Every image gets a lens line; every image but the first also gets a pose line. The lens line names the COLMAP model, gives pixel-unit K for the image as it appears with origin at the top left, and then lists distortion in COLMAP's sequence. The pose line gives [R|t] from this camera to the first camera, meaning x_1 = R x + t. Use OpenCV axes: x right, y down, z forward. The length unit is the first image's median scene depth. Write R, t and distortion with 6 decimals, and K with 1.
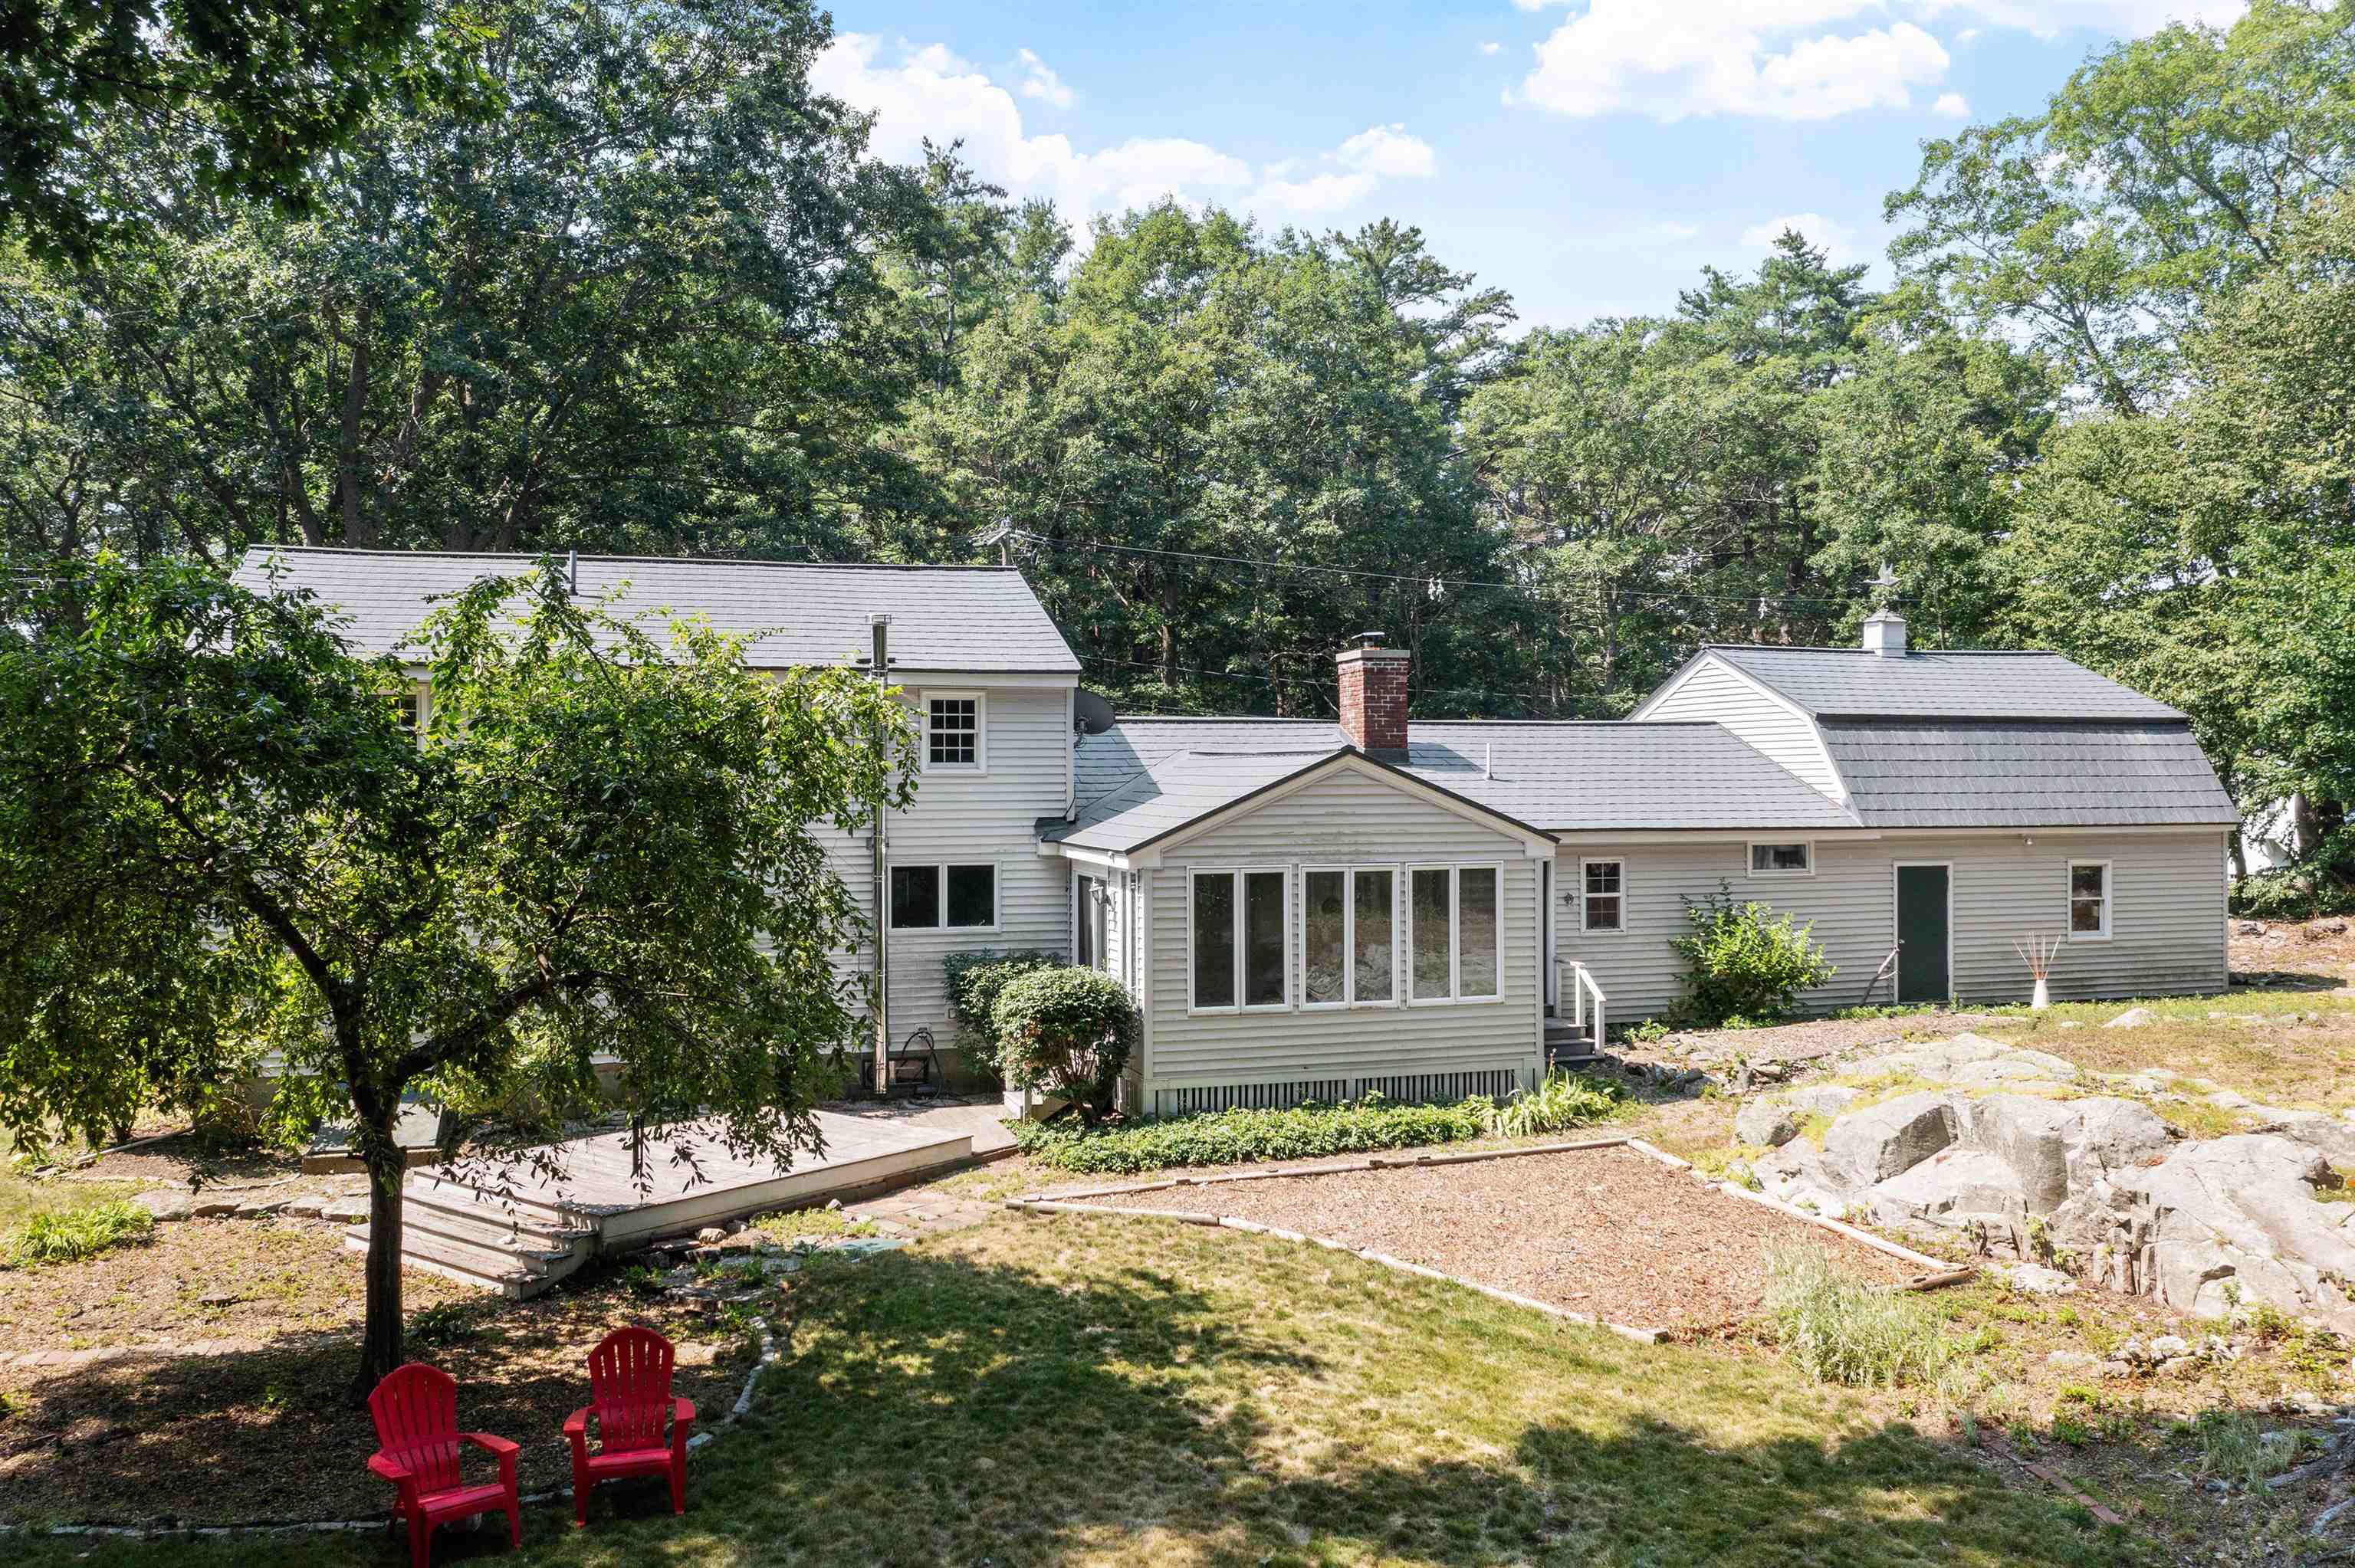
lens RADIAL K [[1863.9, 0, 1179.0], [0, 1863.9, 774.4], [0, 0, 1]] dist [-0.022034, 0.004767]
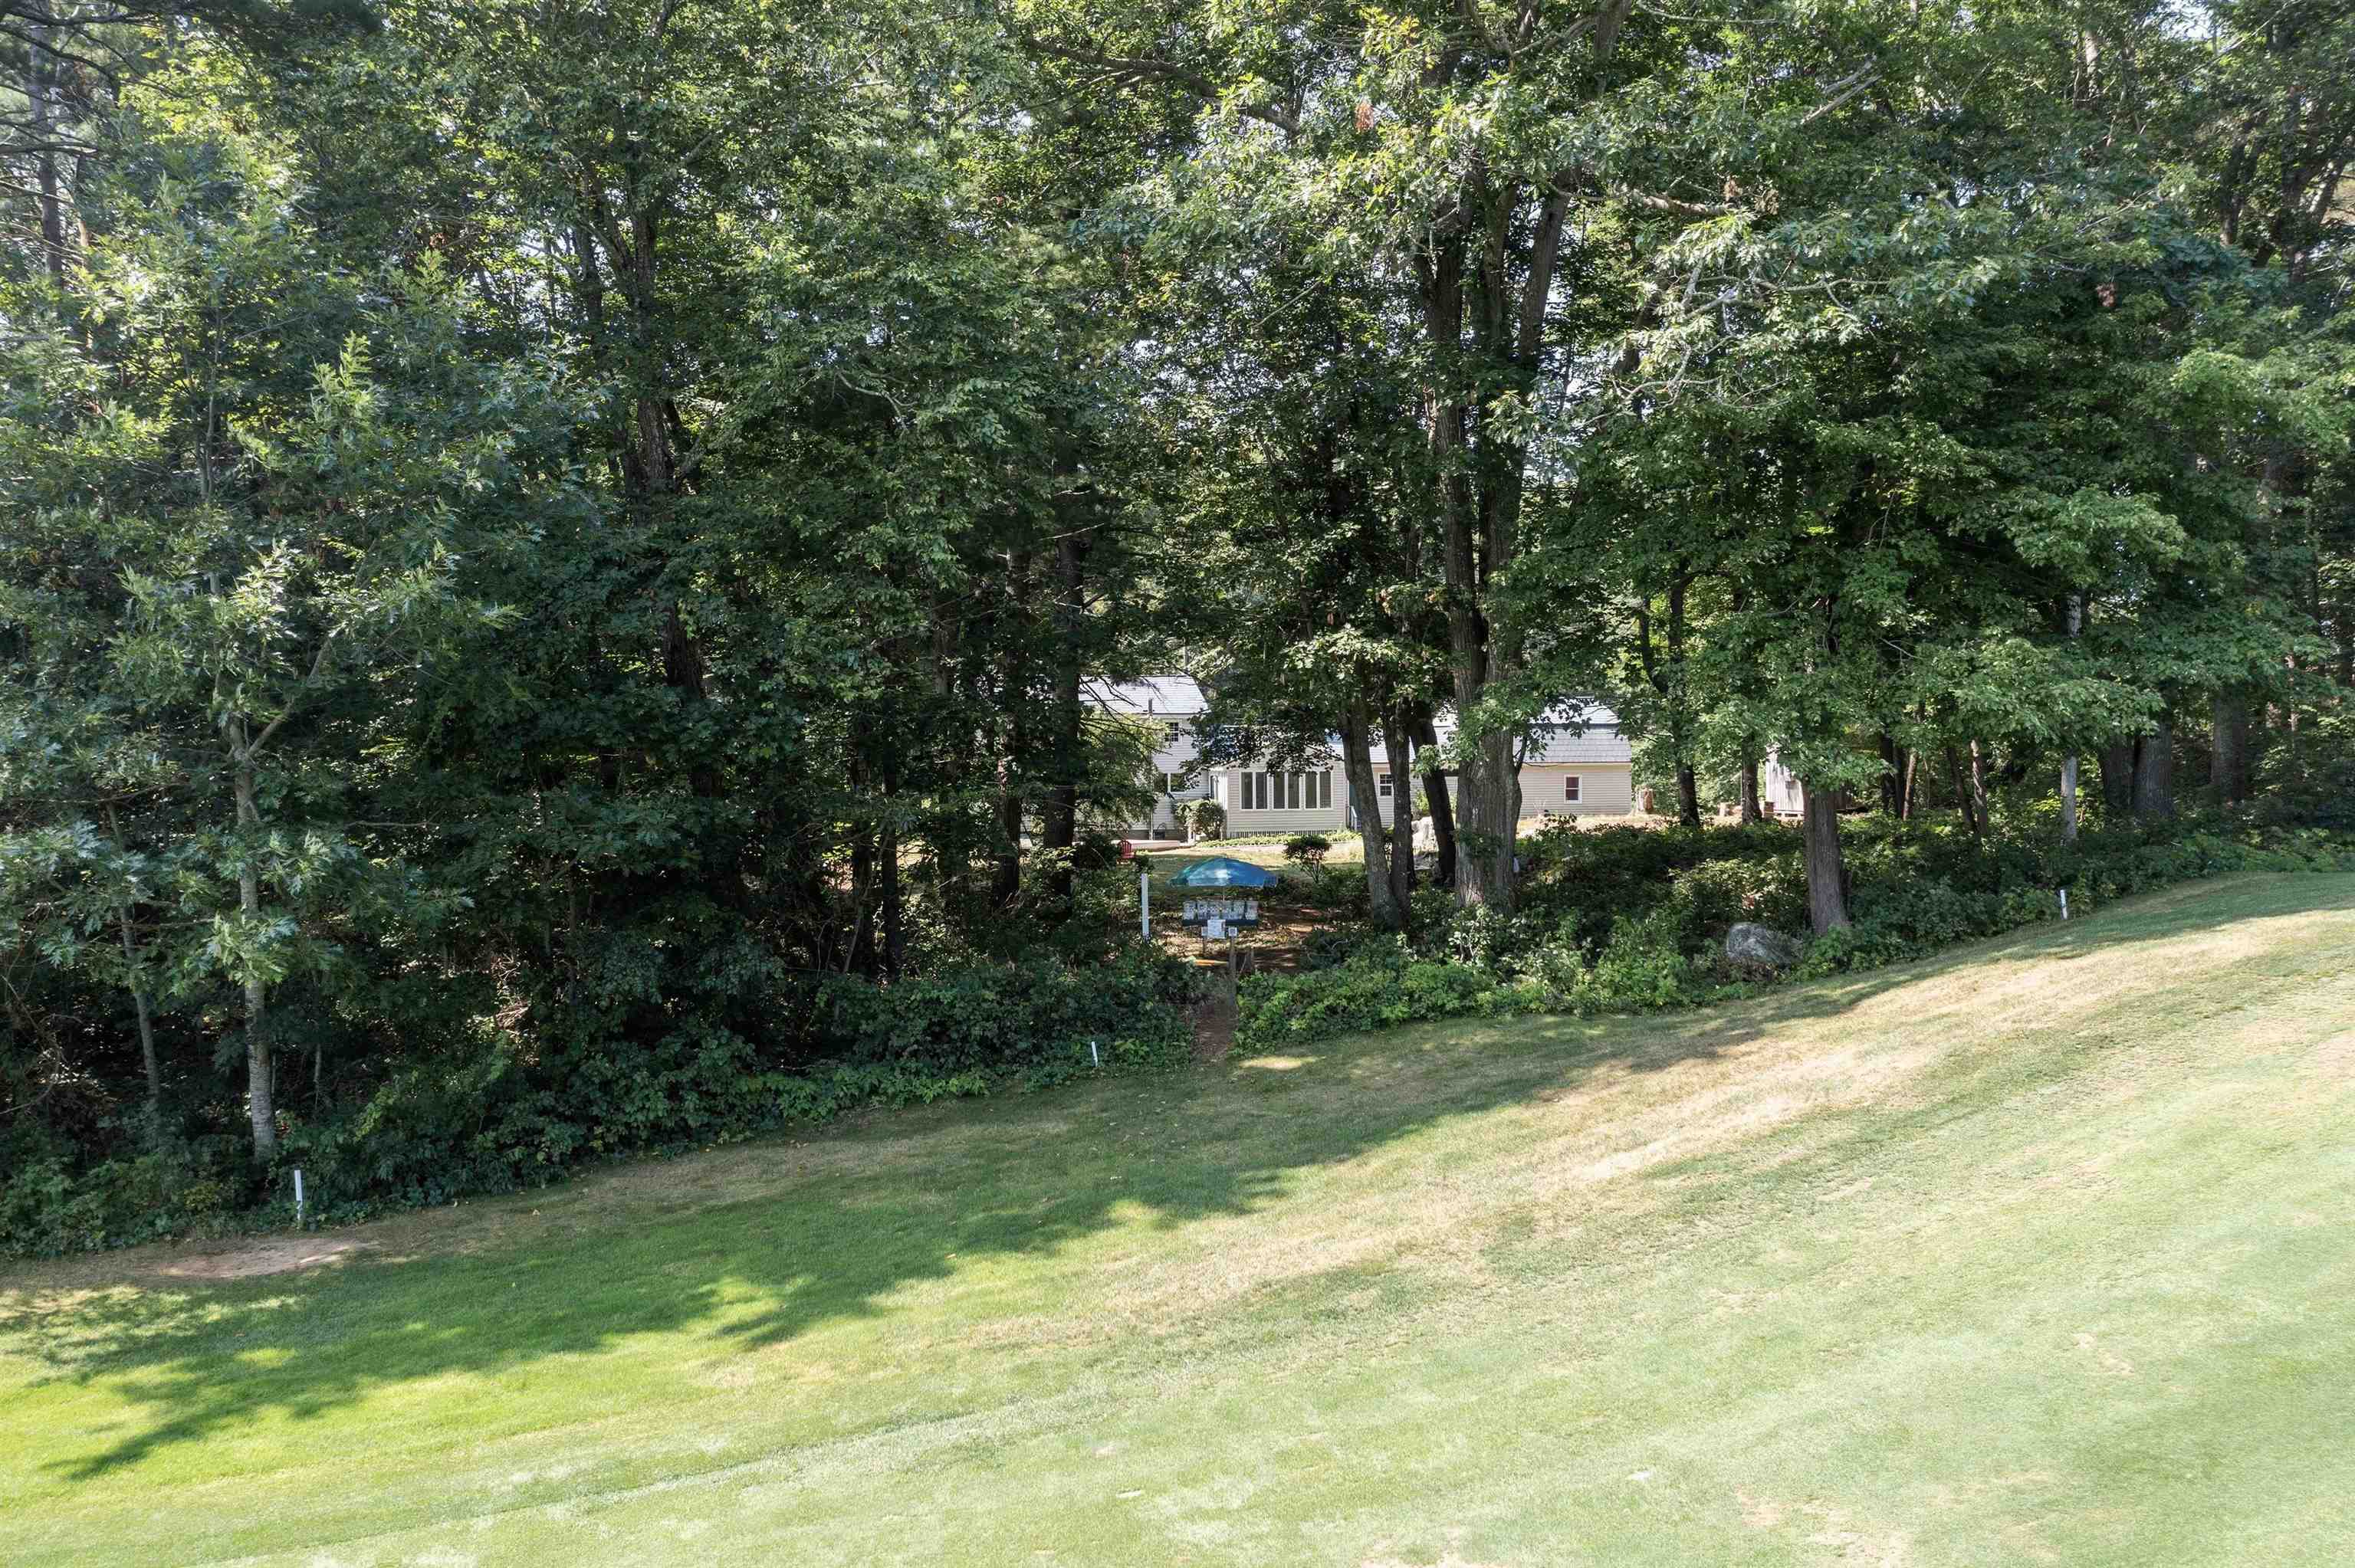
lens RADIAL K [[1863.9, 0, 1179.0], [0, 1863.9, 774.4], [0, 0, 1]] dist [-0.022034, 0.004767]
pose [[0.995988, -0.013615, -0.088447, 0.197454], [0.013146, 0.999896, -0.005881, 0.072559], [0.088517, 0.004694, 0.996064, -2.458215]]
